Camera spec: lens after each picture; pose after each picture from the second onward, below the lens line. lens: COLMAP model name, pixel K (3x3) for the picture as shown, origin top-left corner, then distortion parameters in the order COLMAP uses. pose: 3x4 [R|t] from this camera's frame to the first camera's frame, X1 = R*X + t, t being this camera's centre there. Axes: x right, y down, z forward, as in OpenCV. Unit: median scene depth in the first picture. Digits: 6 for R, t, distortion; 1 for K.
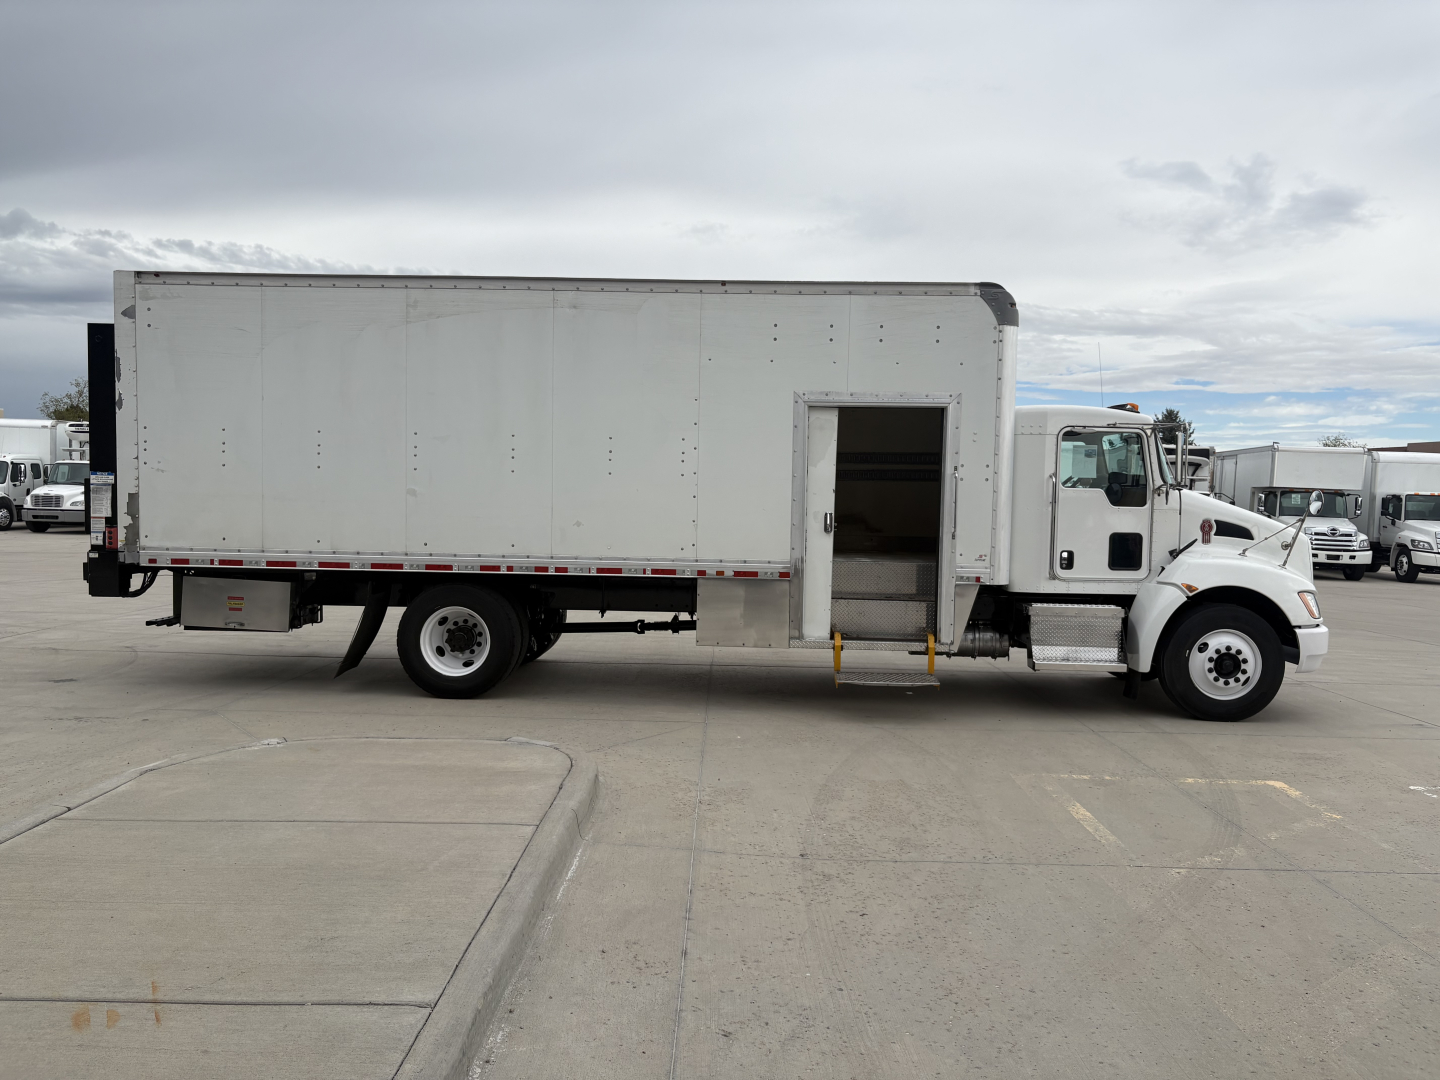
lens RADIAL K [[1092.4, 0, 720.0], [0, 1092.4, 540.0], [0, 0, 1]] dist [0.060435, -0.080020]
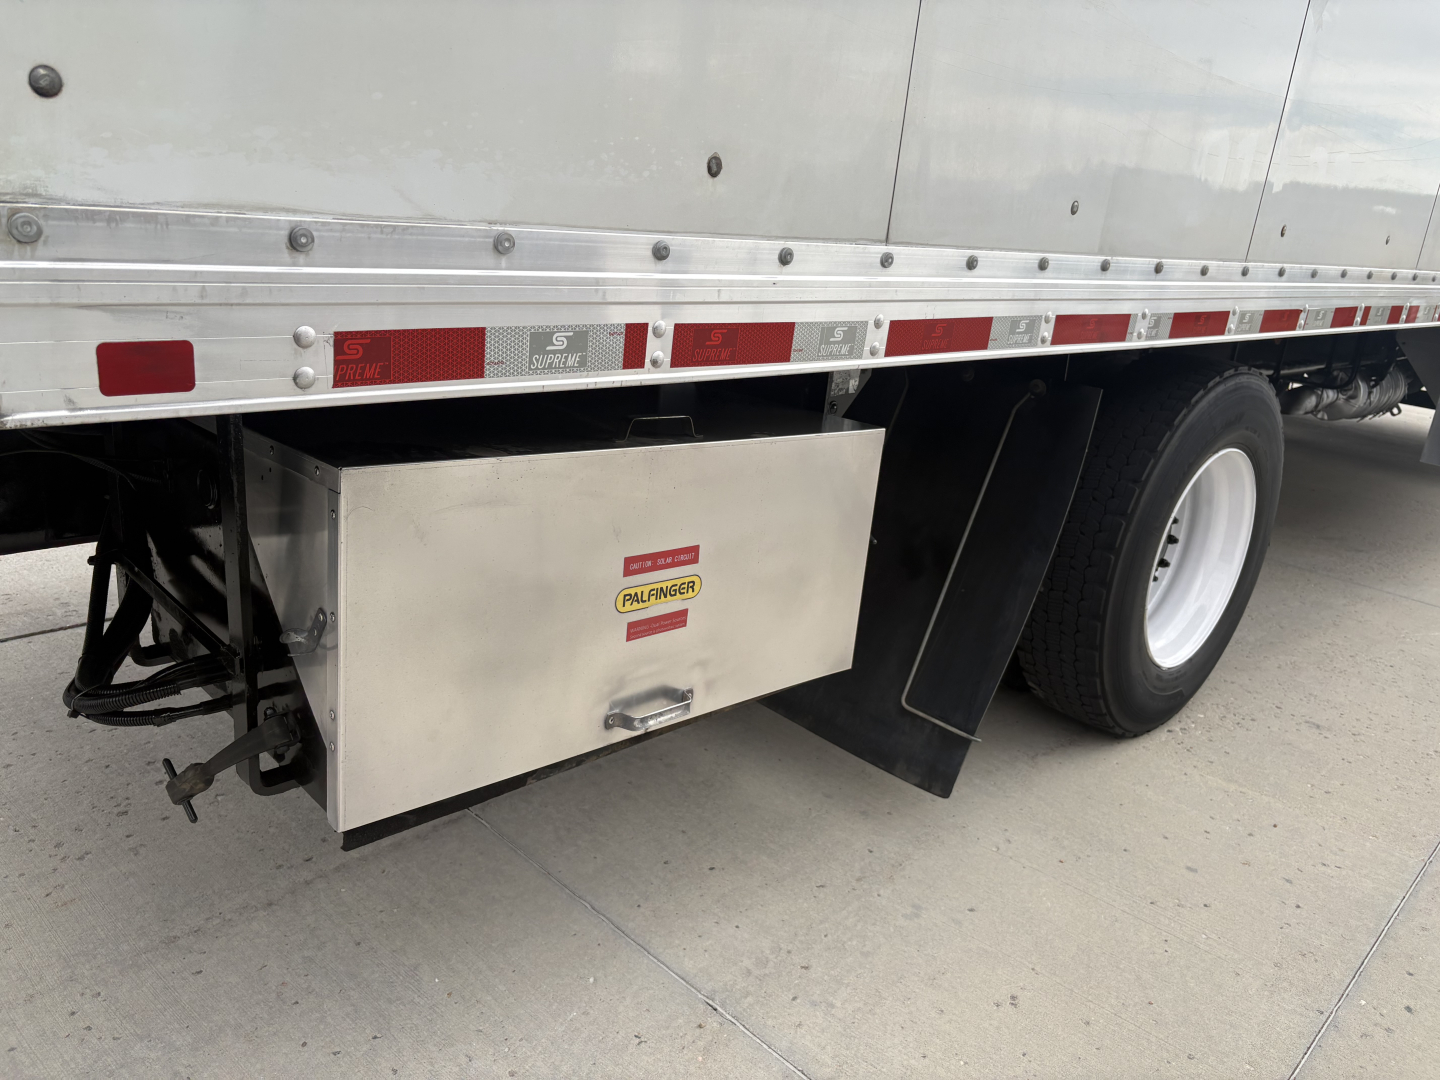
lens RADIAL K [[1087.2, 0, 722.5], [0, 1087.2, 535.6], [0, 0, 1]] dist [0.033454, -0.004268]
pose [[0.702345, -0.174539, 0.690107, -0.547974], [-0.031793, 0.960815, 0.275362, 0.005305], [-0.711127, -0.215340, 0.669274, 0.898220]]
